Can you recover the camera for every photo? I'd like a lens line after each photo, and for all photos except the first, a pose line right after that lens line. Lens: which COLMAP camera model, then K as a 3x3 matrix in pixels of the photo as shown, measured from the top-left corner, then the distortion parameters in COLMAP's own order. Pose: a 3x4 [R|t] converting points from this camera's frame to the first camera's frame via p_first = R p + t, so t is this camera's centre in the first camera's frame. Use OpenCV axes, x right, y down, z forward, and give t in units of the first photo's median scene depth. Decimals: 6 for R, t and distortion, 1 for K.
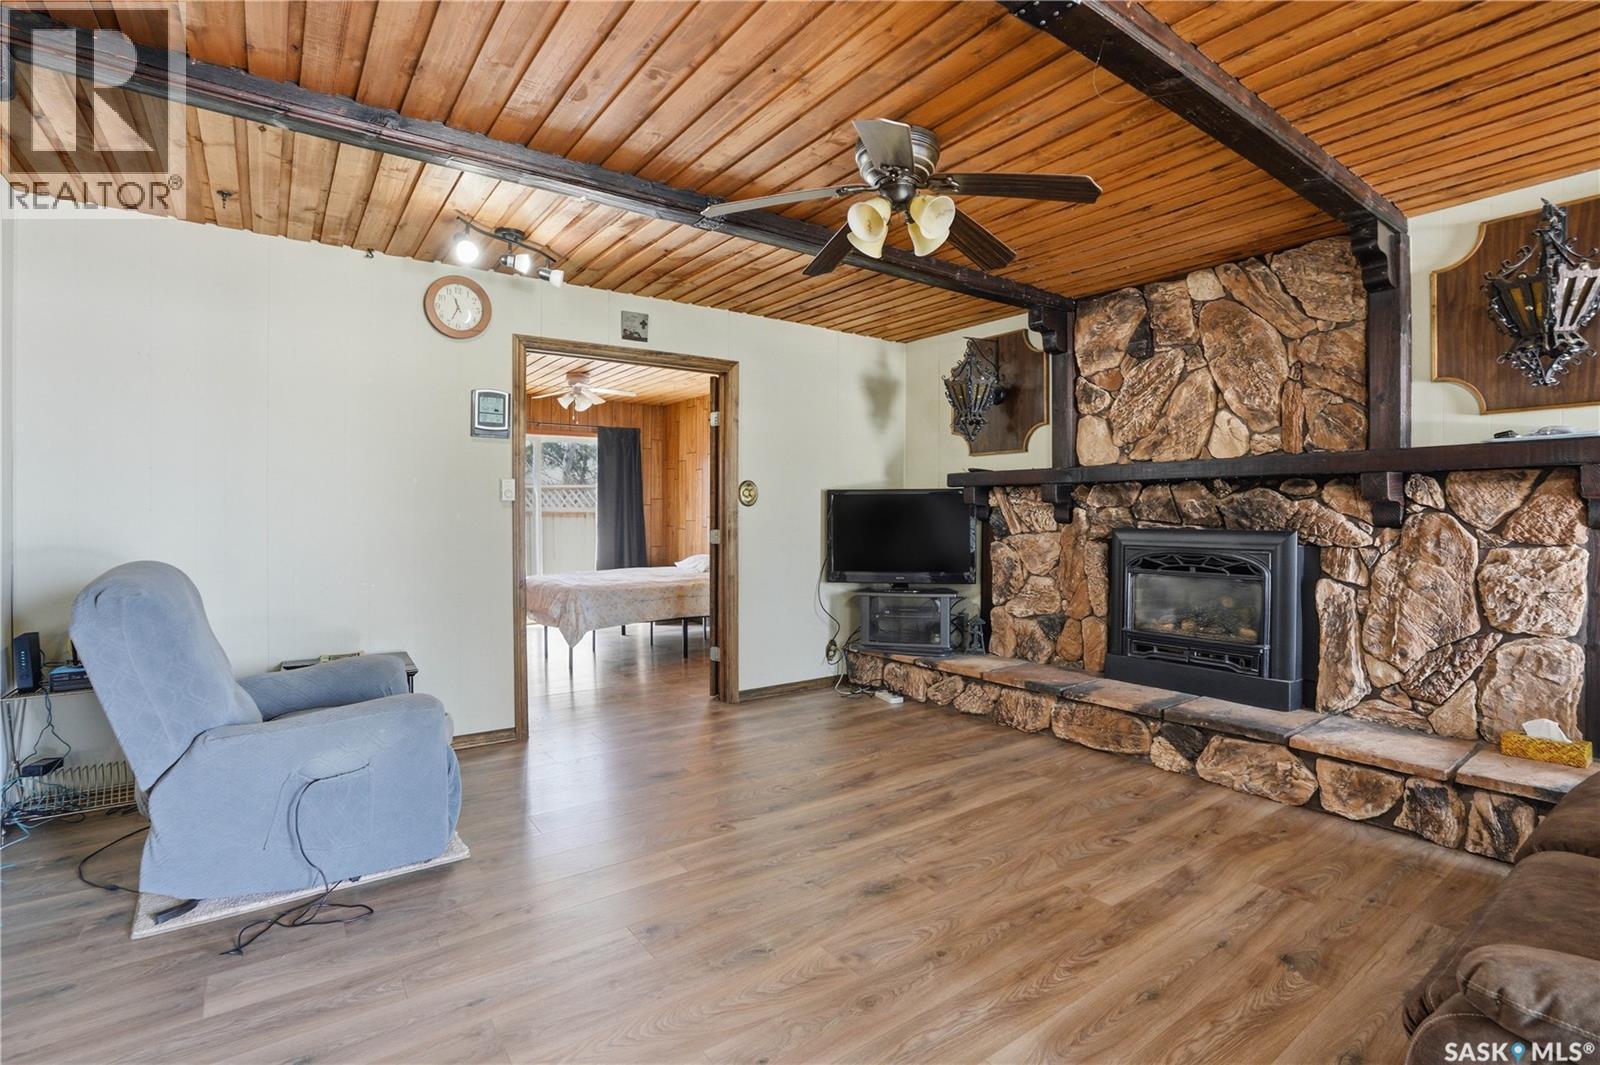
lens RADIAL K [[752.8, 0, 811.7], [0, 752.8, 525.4], [0, 0, 1]] dist [-0.056127, 0.017961]
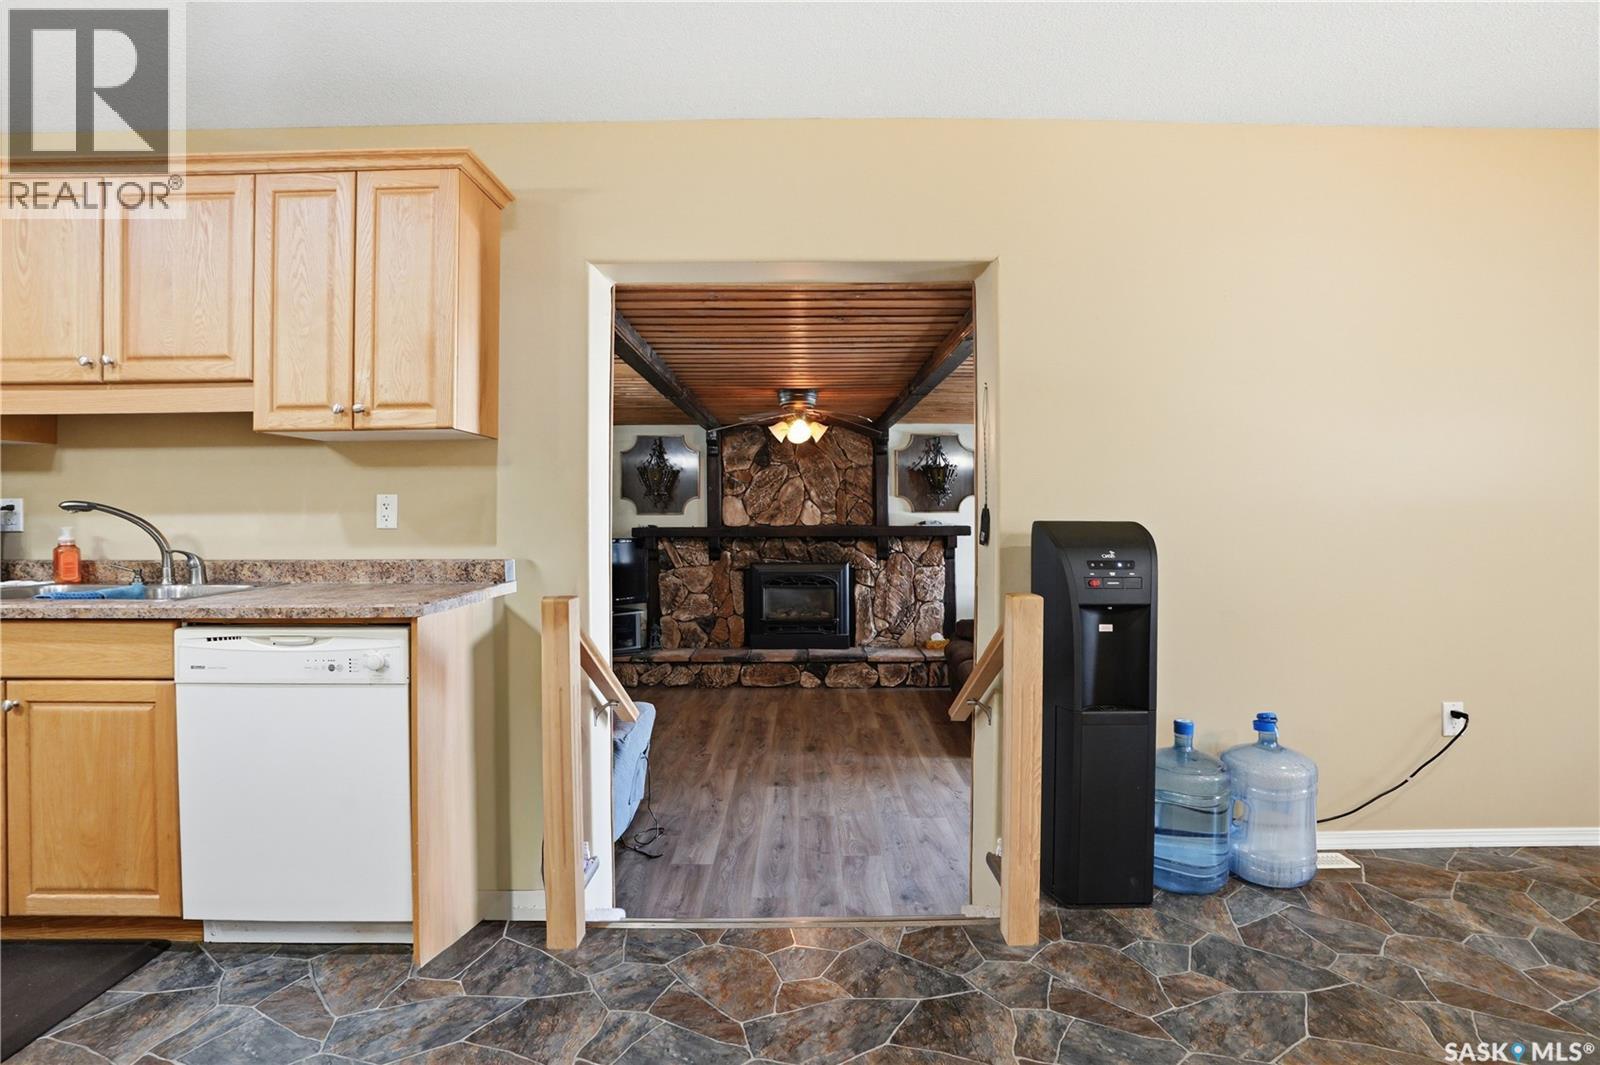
lens RADIAL K [[801.4, 0, 796.3], [0, 801.4, 520.2], [0, 0, 1]] dist [-0.005314, 0.004361]
pose [[0.591345, -0.012306, 0.806325, -1.211874], [0.014061, 0.999889, 0.004948, -0.120387], [-0.806296, 0.008411, 0.591453, -0.225684]]
